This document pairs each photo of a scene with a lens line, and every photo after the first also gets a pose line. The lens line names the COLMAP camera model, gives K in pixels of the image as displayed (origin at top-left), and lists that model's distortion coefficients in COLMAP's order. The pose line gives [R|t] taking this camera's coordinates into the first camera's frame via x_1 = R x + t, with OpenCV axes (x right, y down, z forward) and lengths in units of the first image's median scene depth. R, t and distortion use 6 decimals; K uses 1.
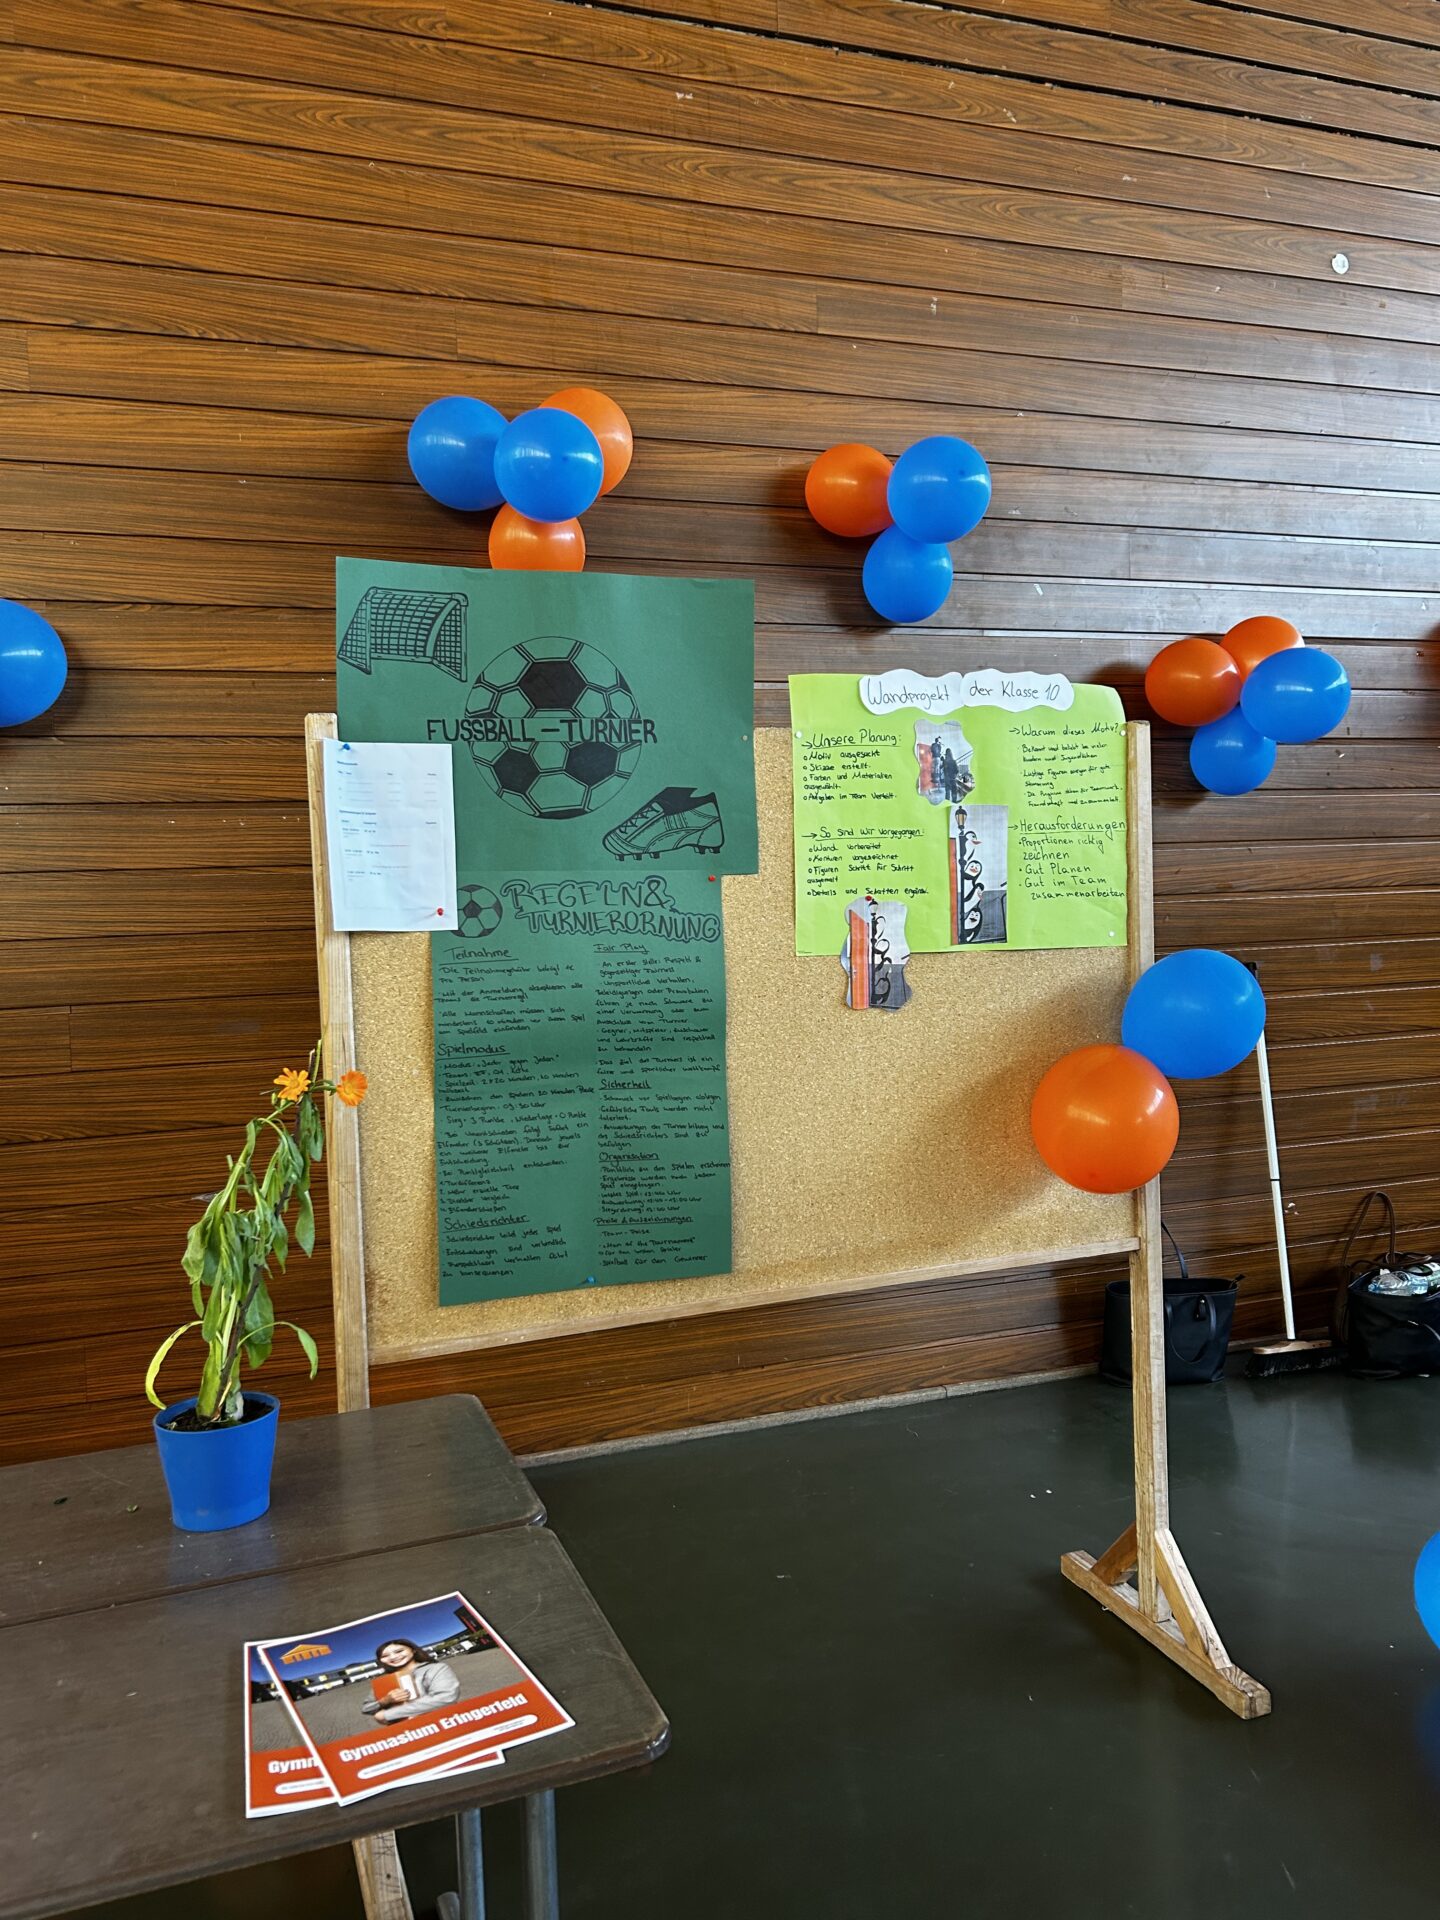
lens RADIAL K [[1408.5, 0, 724.7], [0, 1408.5, 959.0], [0, 0, 1]] dist [0.005133, -0.009046]
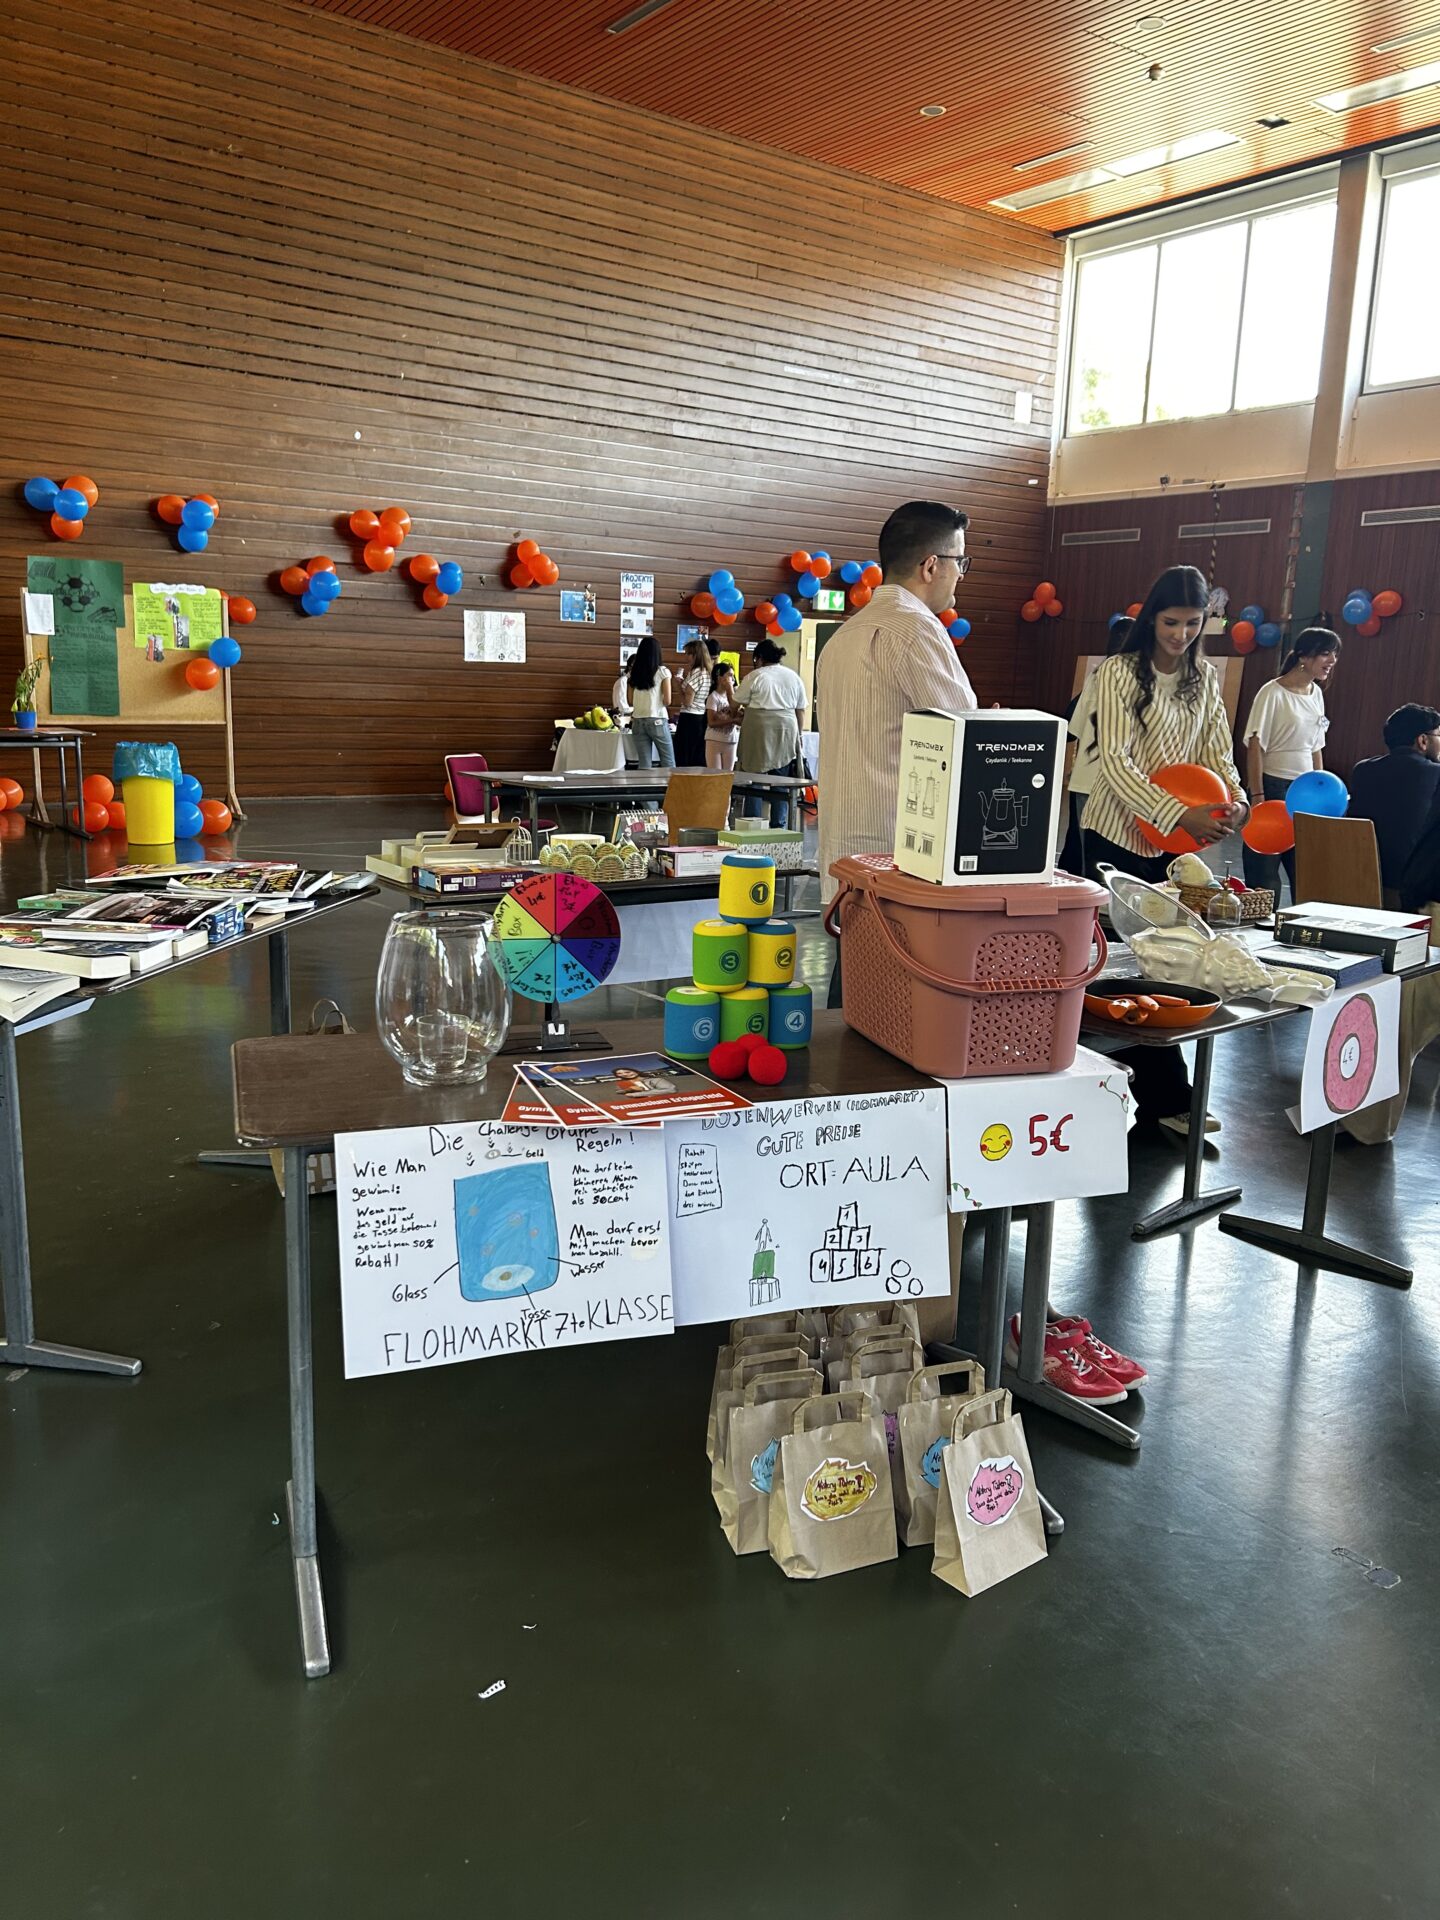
lens RADIAL K [[1408.5, 0, 709.7], [0, 1408.5, 955.9], [0, 0, 1]] dist [0.005133, -0.009046]
pose [[0.950576, 0.001580, 0.310488, 0.408226], [-0.046409, 0.989477, 0.137047, 0.277047], [-0.307004, -0.144683, 0.940646, -4.022844]]
